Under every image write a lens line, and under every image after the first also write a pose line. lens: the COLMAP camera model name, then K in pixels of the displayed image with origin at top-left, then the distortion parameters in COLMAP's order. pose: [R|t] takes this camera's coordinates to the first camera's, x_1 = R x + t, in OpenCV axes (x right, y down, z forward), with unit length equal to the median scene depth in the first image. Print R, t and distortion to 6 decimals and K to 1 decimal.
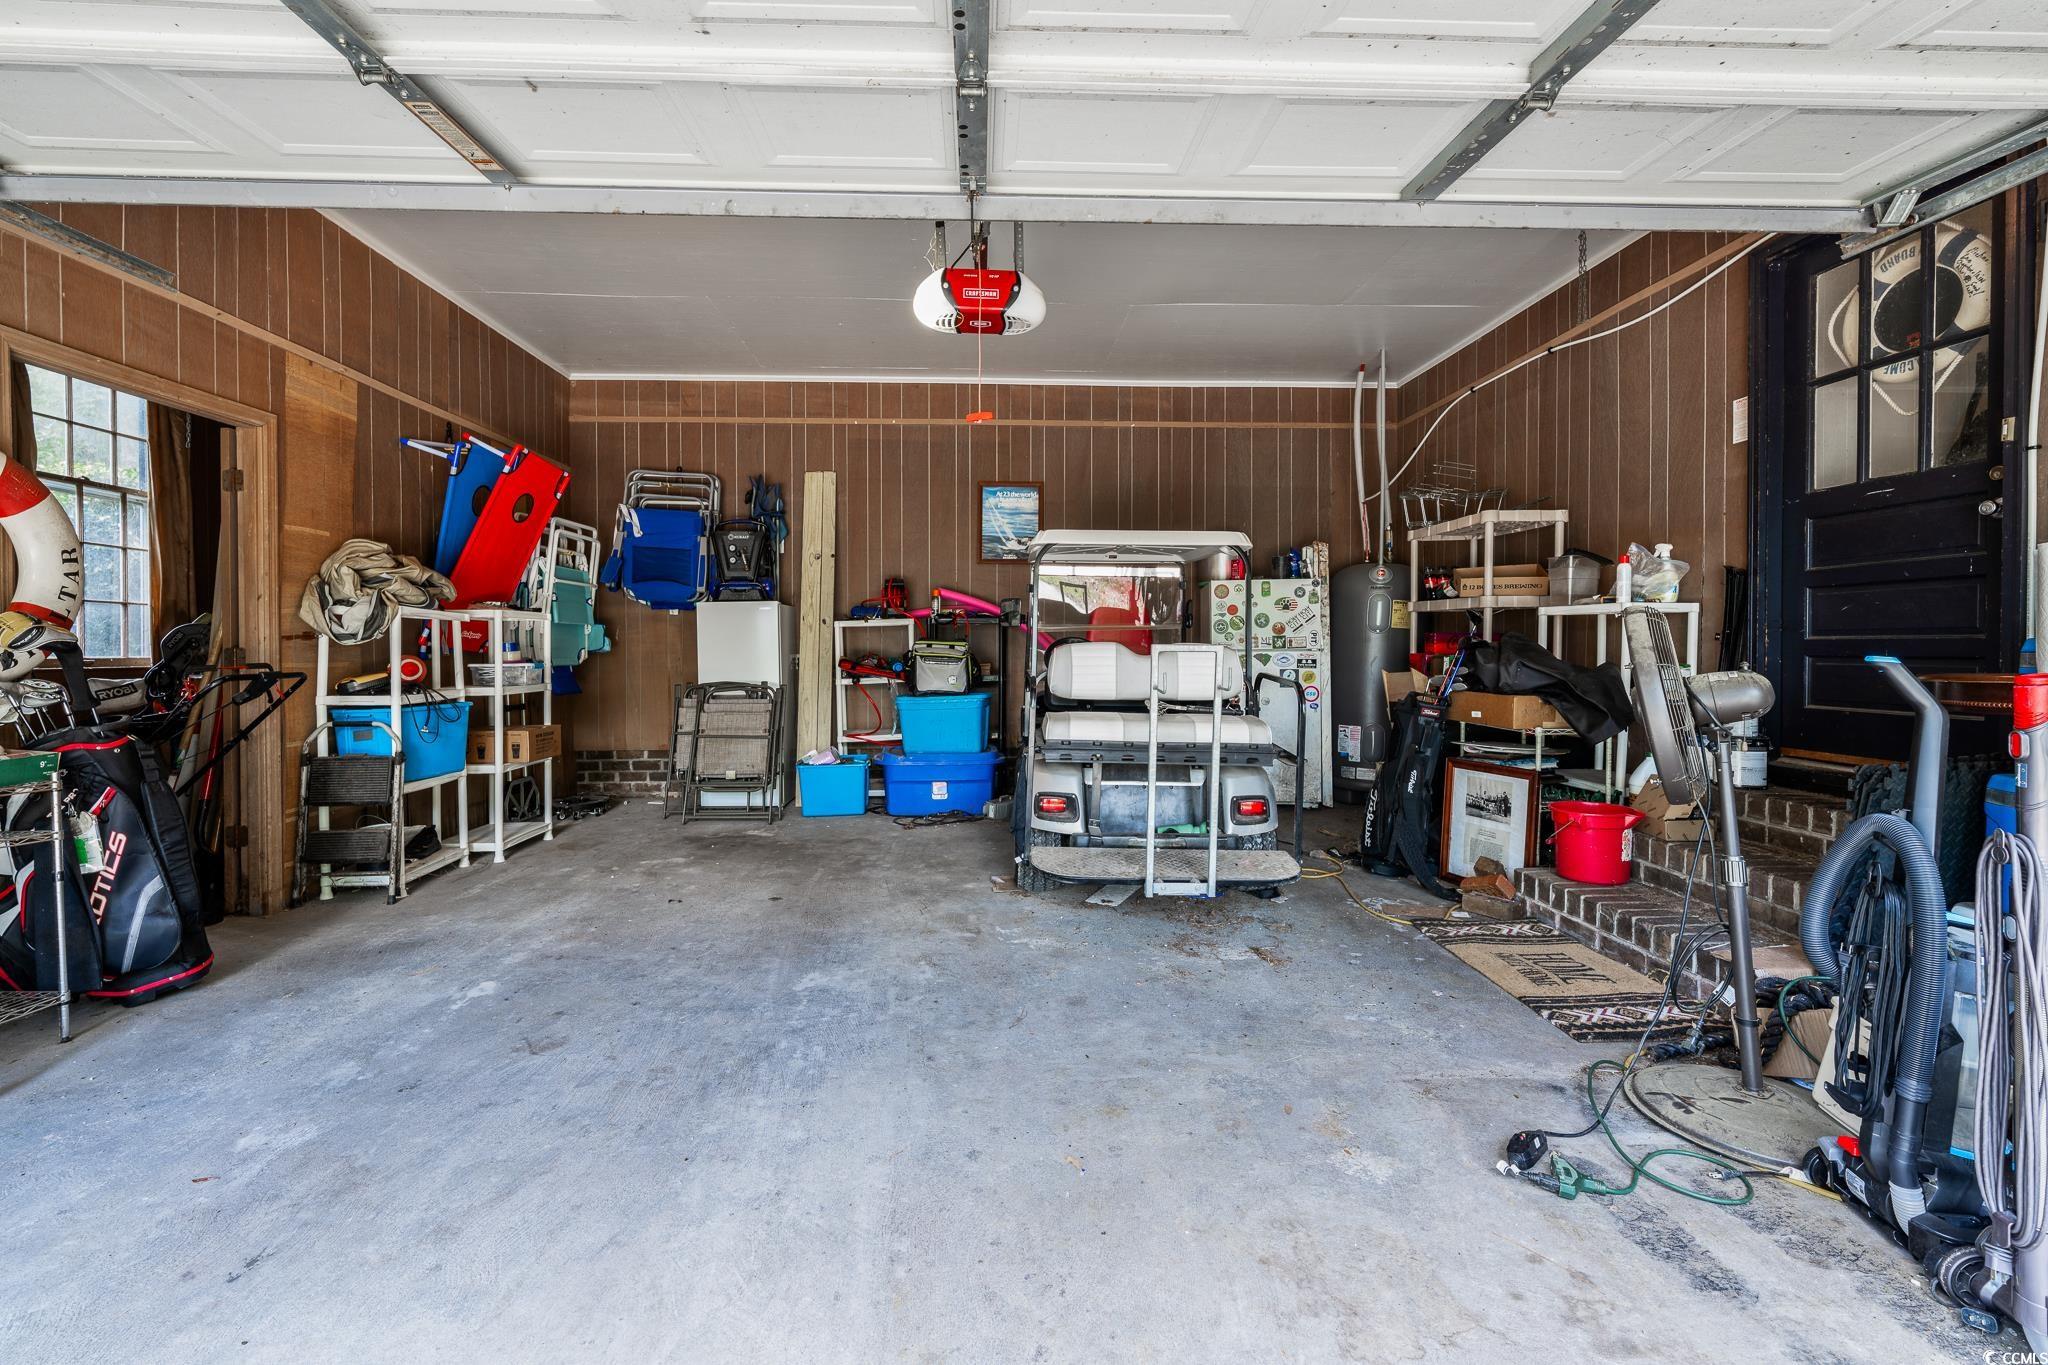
lens RADIAL K [[841.5, 0, 1004.4], [0, 841.5, 669.7], [0, 0, 1]] dist [0.000955, -0.002021]
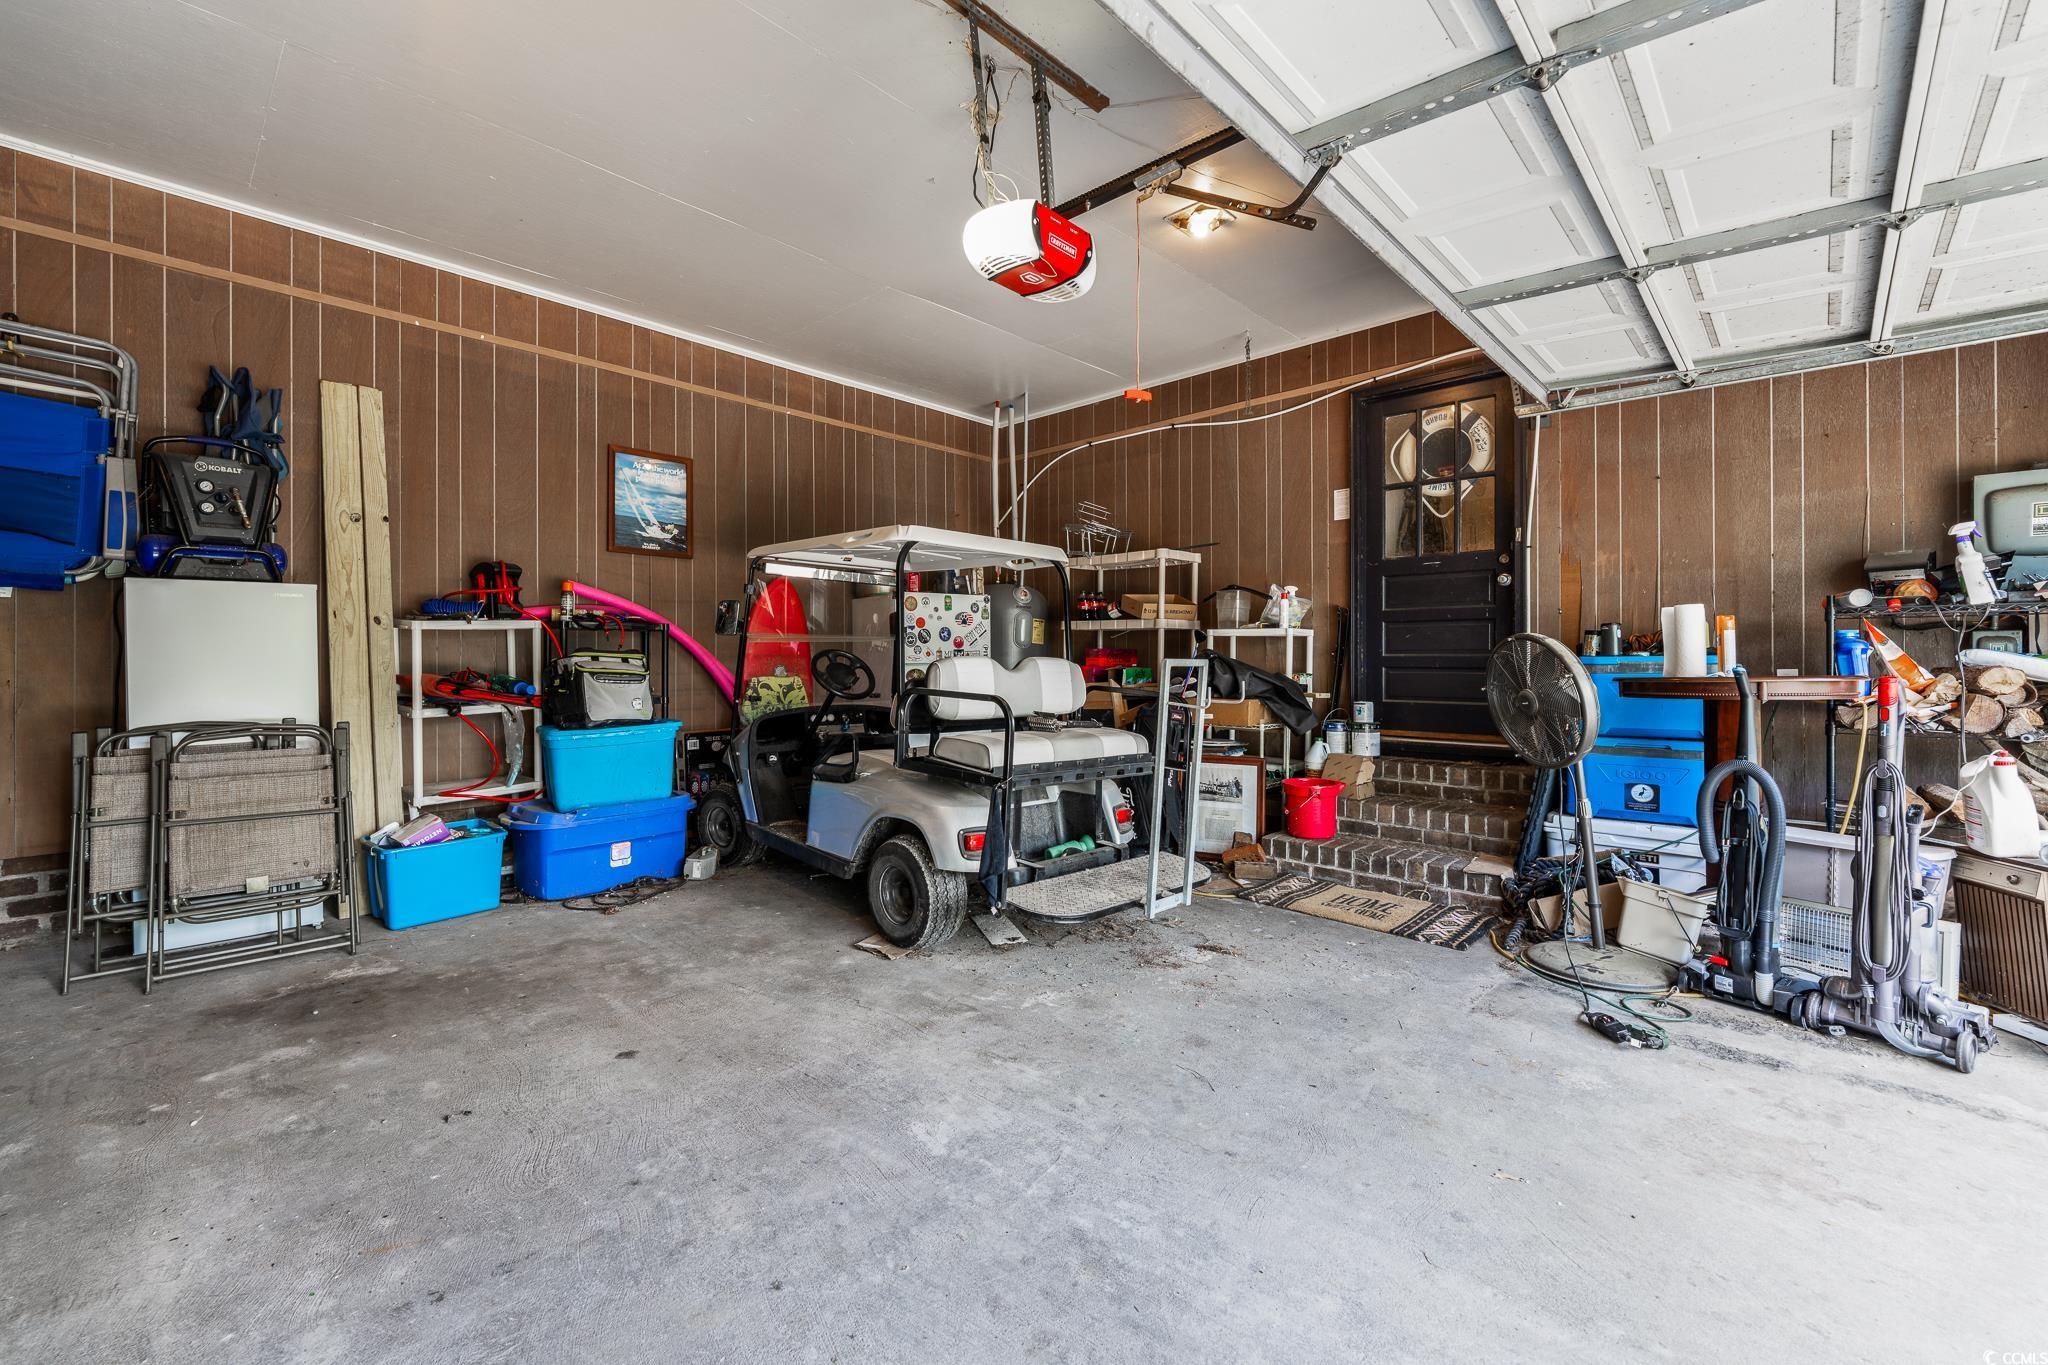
lens RADIAL K [[841.5, 0, 1014.5], [0, 841.5, 668.0], [0, 0, 1]] dist [0.000955, -0.002021]
pose [[0.719012, -0.005776, 0.694974, -0.482026], [0.017432, 0.999801, -0.009727, -0.009767], [-0.694779, 0.019109, 0.718969, 0.315713]]
